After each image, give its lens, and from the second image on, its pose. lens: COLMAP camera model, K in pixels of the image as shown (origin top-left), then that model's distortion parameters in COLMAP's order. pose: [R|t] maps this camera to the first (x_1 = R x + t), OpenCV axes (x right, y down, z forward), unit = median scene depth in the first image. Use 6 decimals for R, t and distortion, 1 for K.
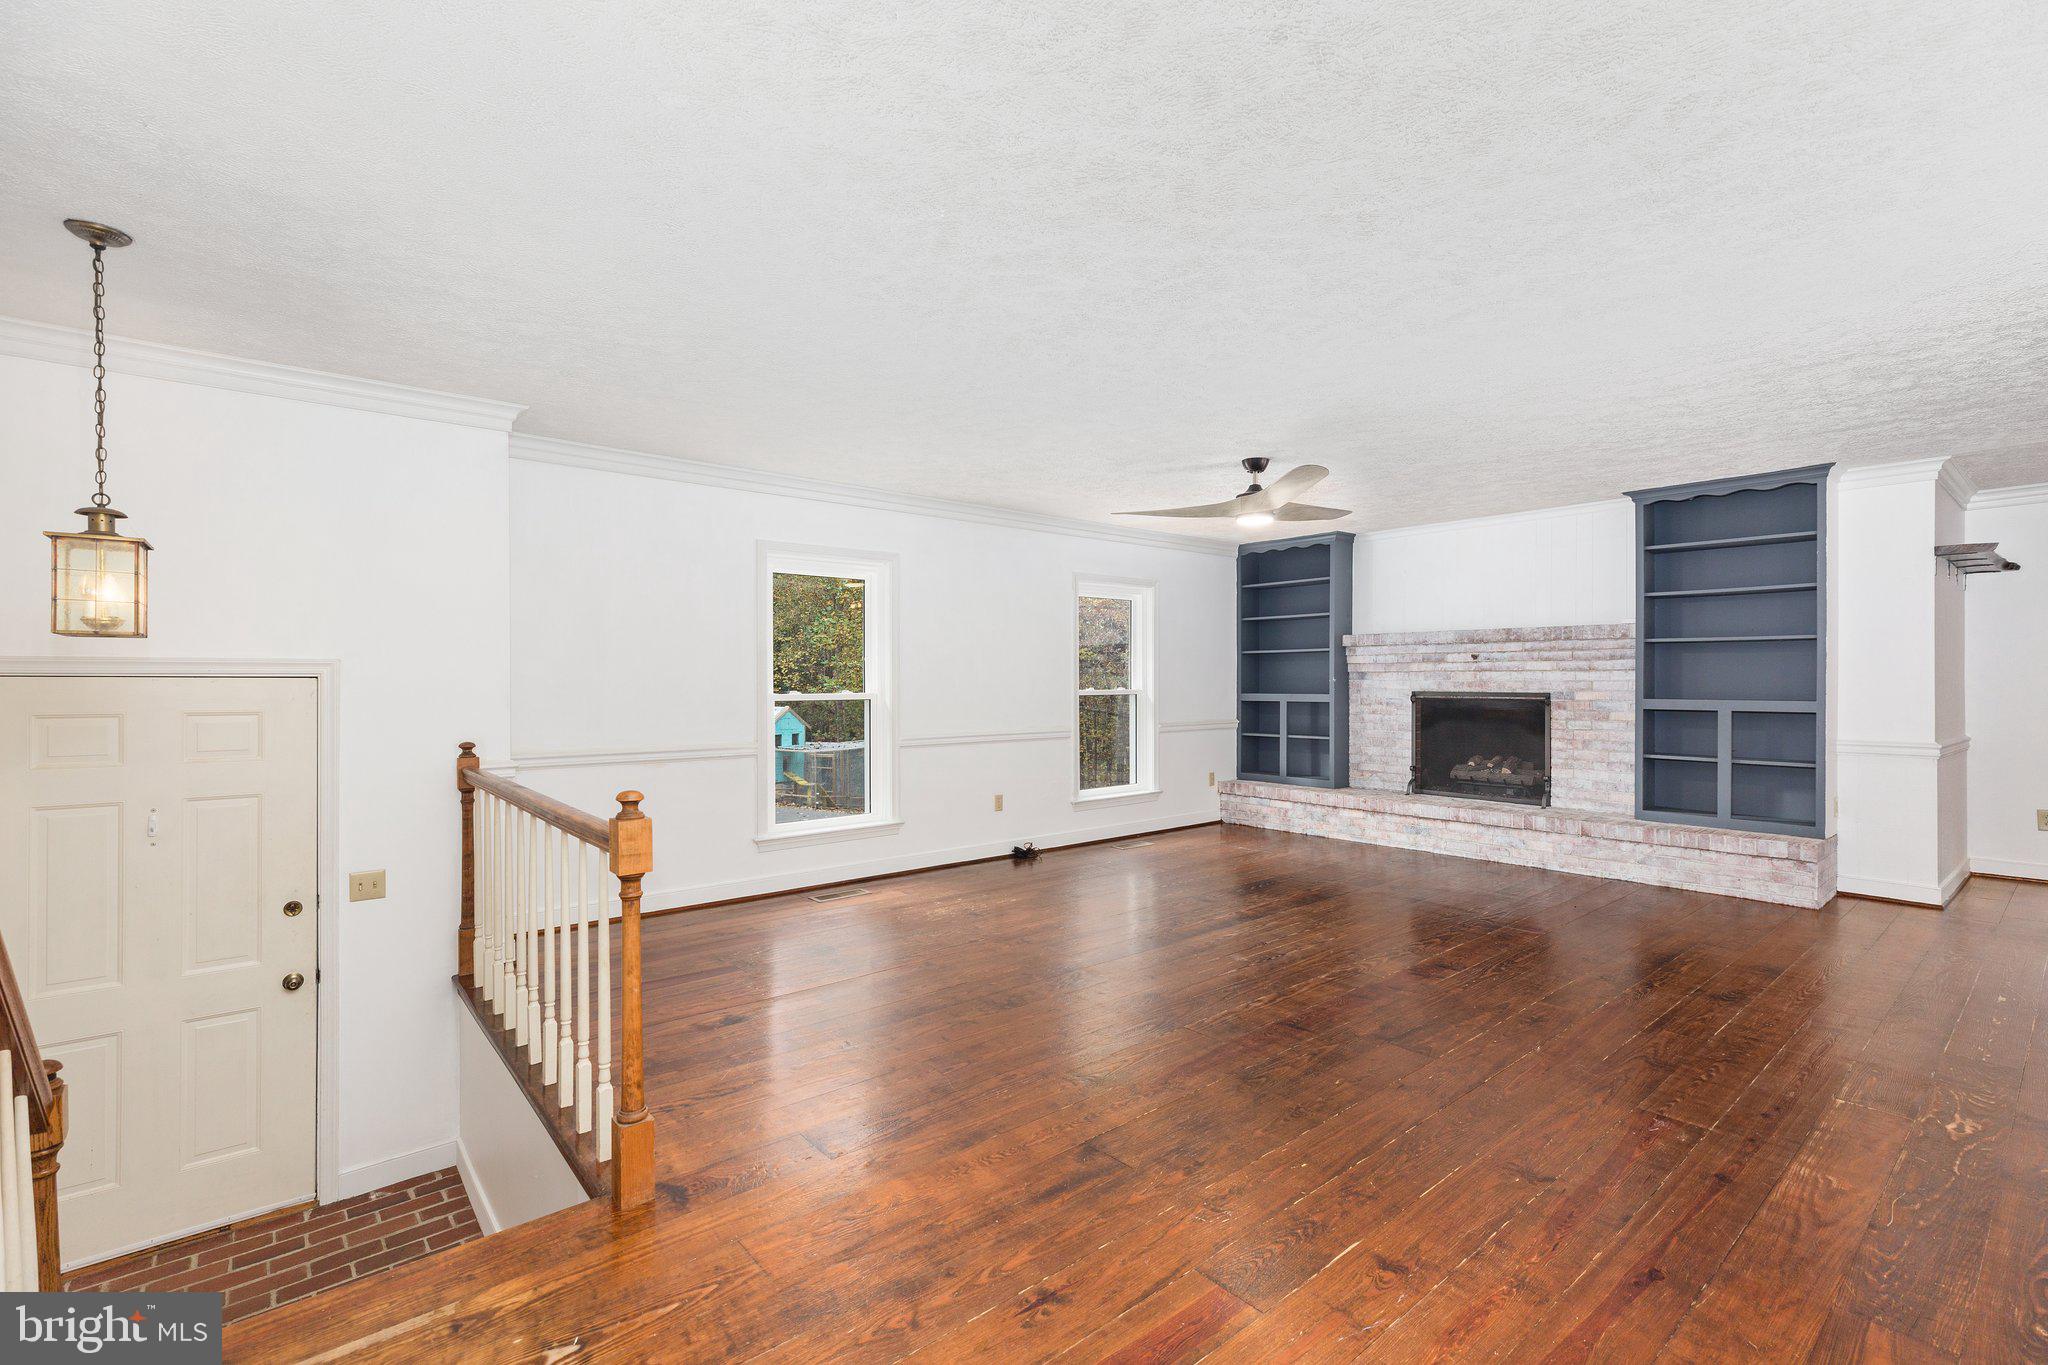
lens RADIAL K [[911.3, 0, 1033.0], [0, 911.3, 678.8], [0, 0, 1]] dist [-0.000027, 0.001345]
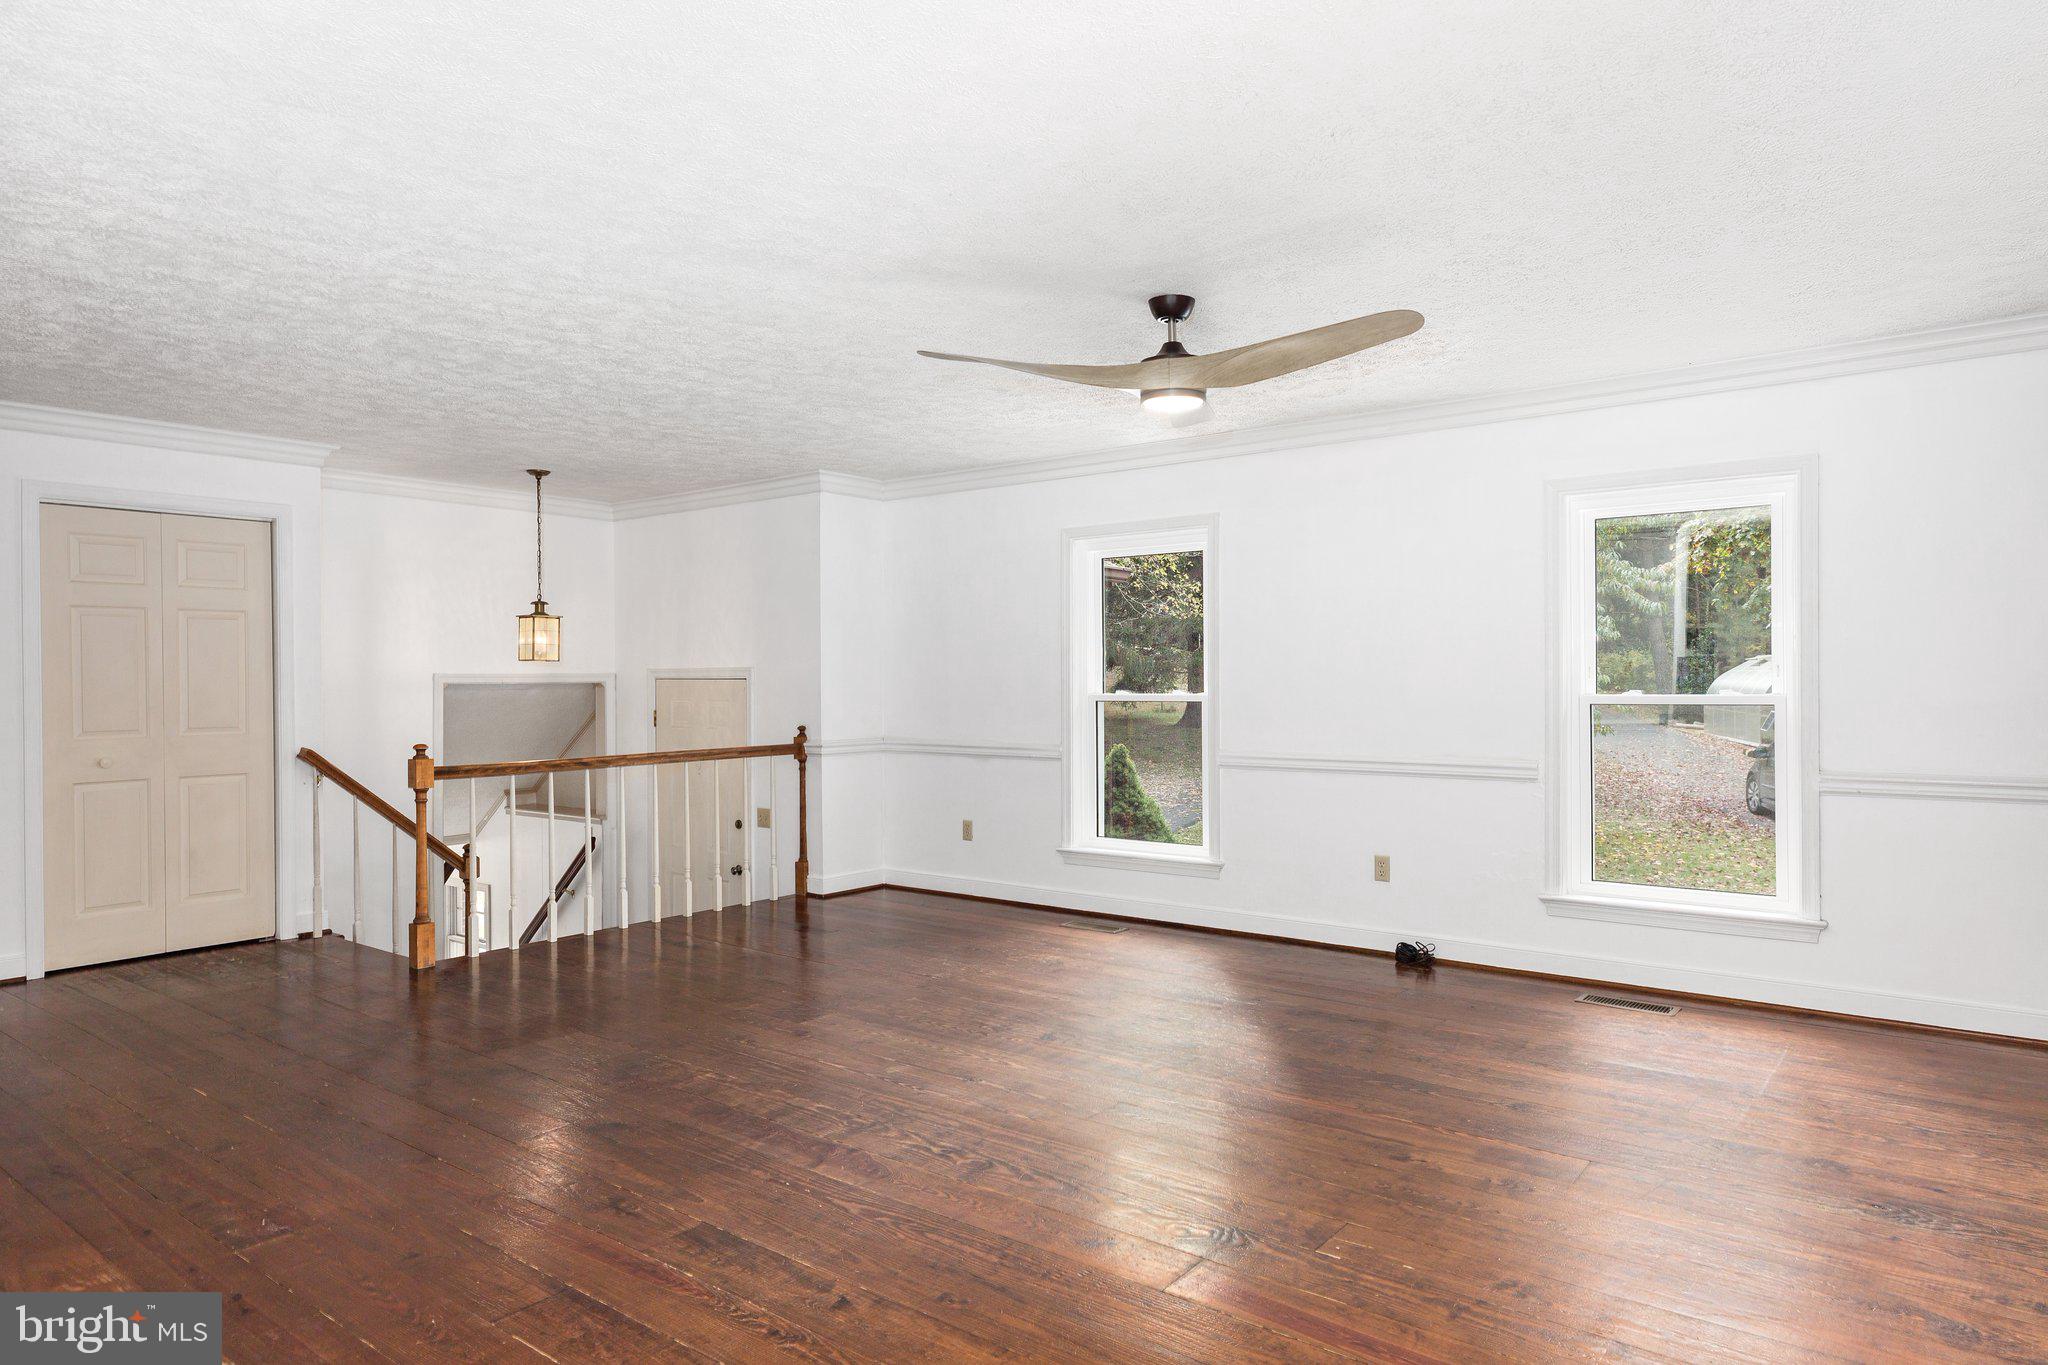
lens RADIAL K [[1244.7, 0, 1032.7], [0, 1244.7, 687.5], [0, 0, 1]] dist [0.021710, 0.000402]
pose [[0.199540, 0.006360, -0.979869, 1.393174], [0.006652, 0.999947, 0.007845, -0.000444], [0.979867, -0.008083, 0.199487, 1.045757]]
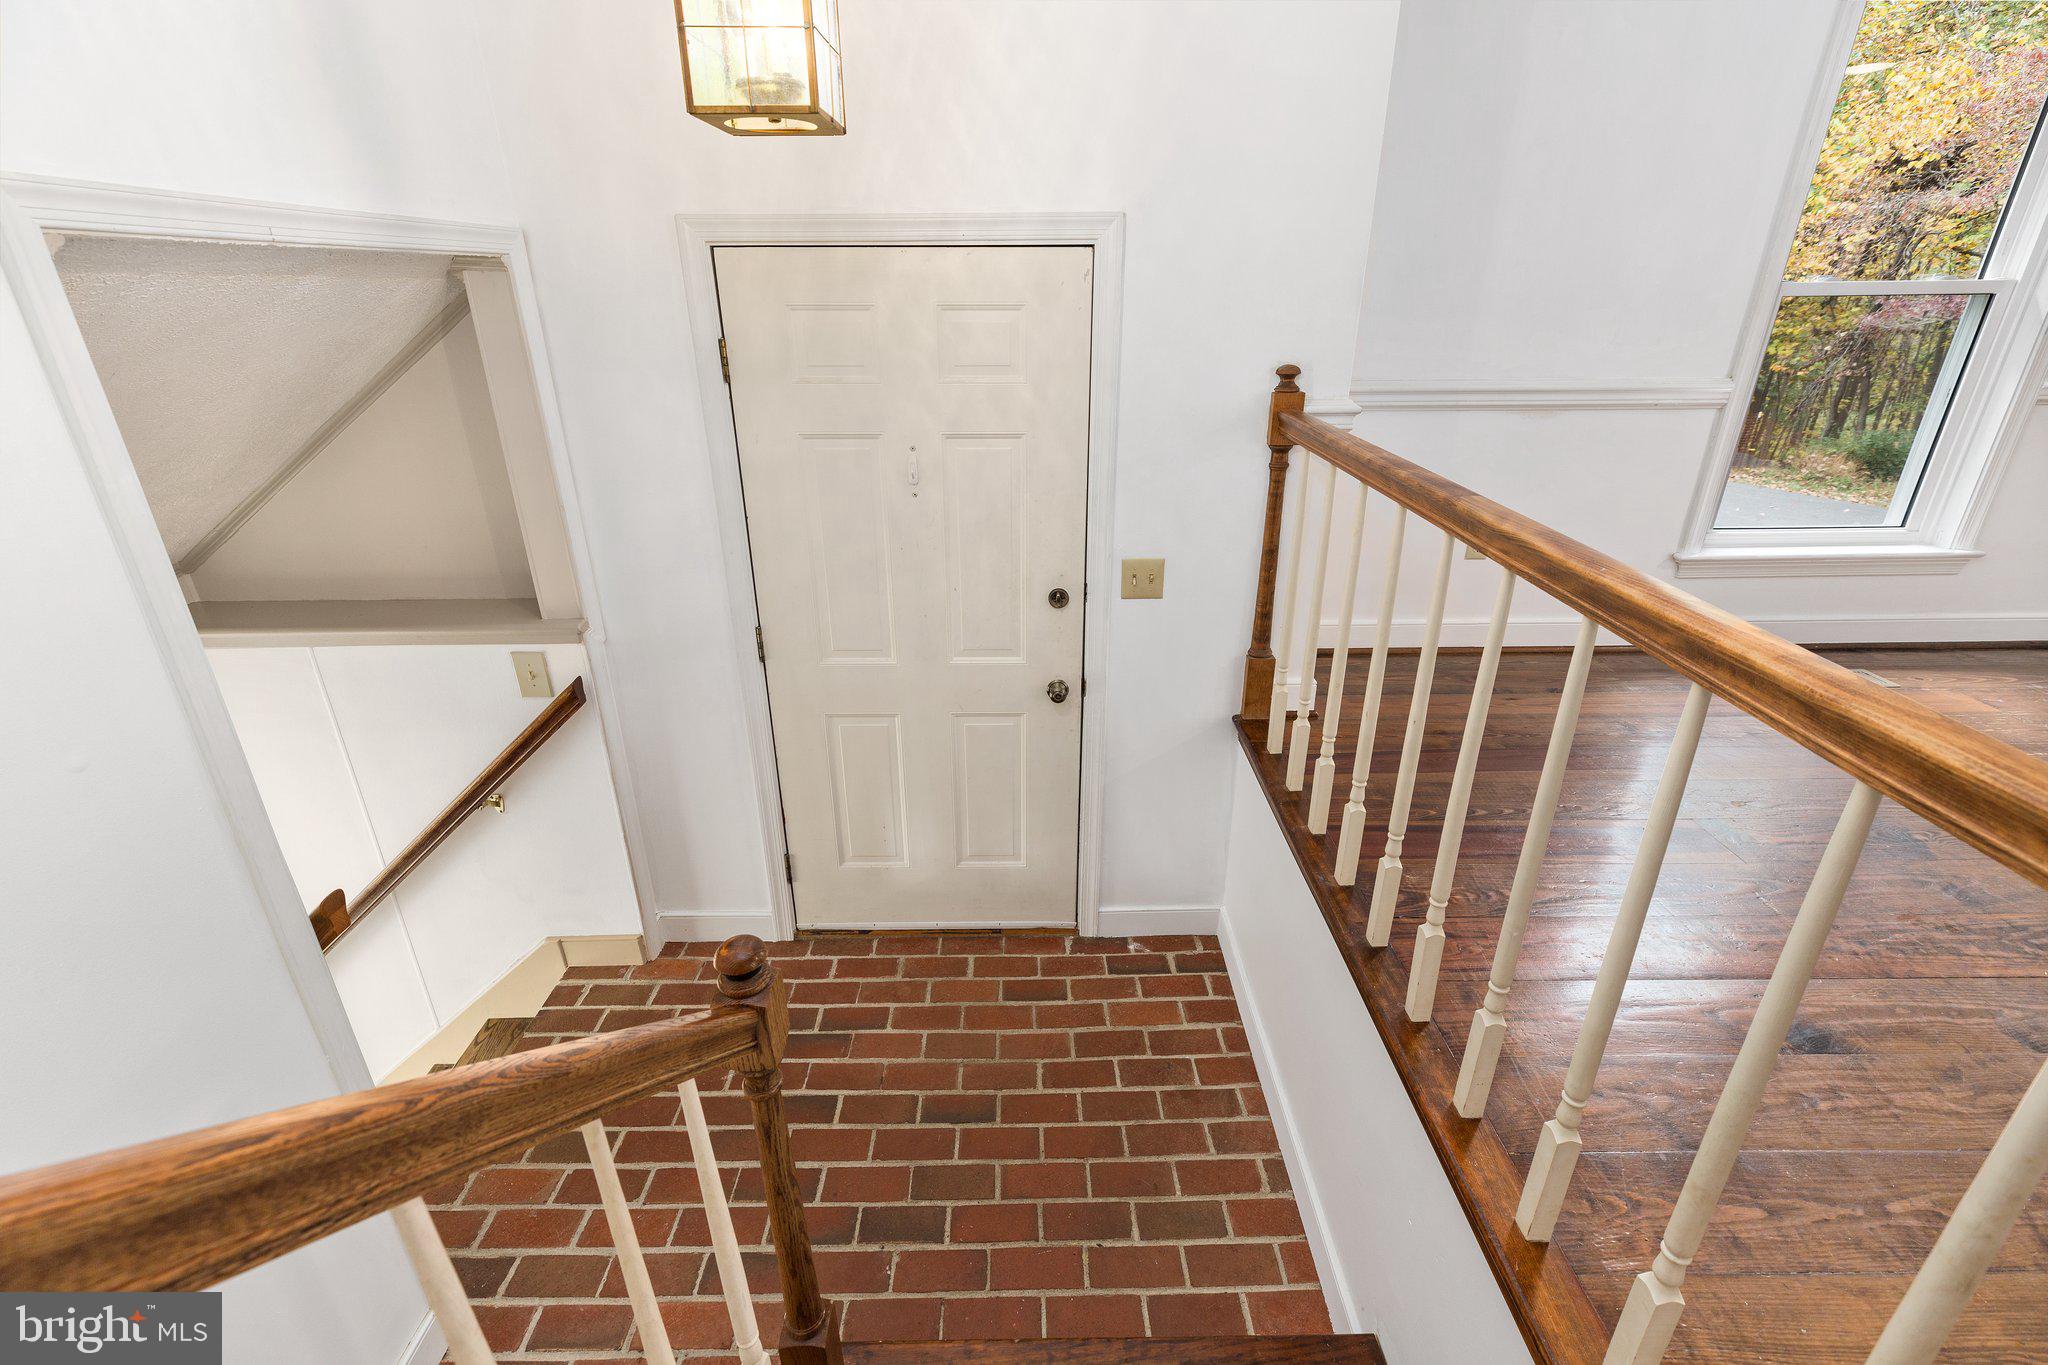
lens RADIAL K [[911.3, 0, 1033.0], [0, 911.3, 678.8], [0, 0, 1]] dist [-0.000027, 0.001345]
pose [[0.768807, 0.258727, -0.584805, -0.376957], [0.000570, 0.914221, 0.405216, 0.016578], [0.639481, -0.311866, 0.702712, 0.445723]]
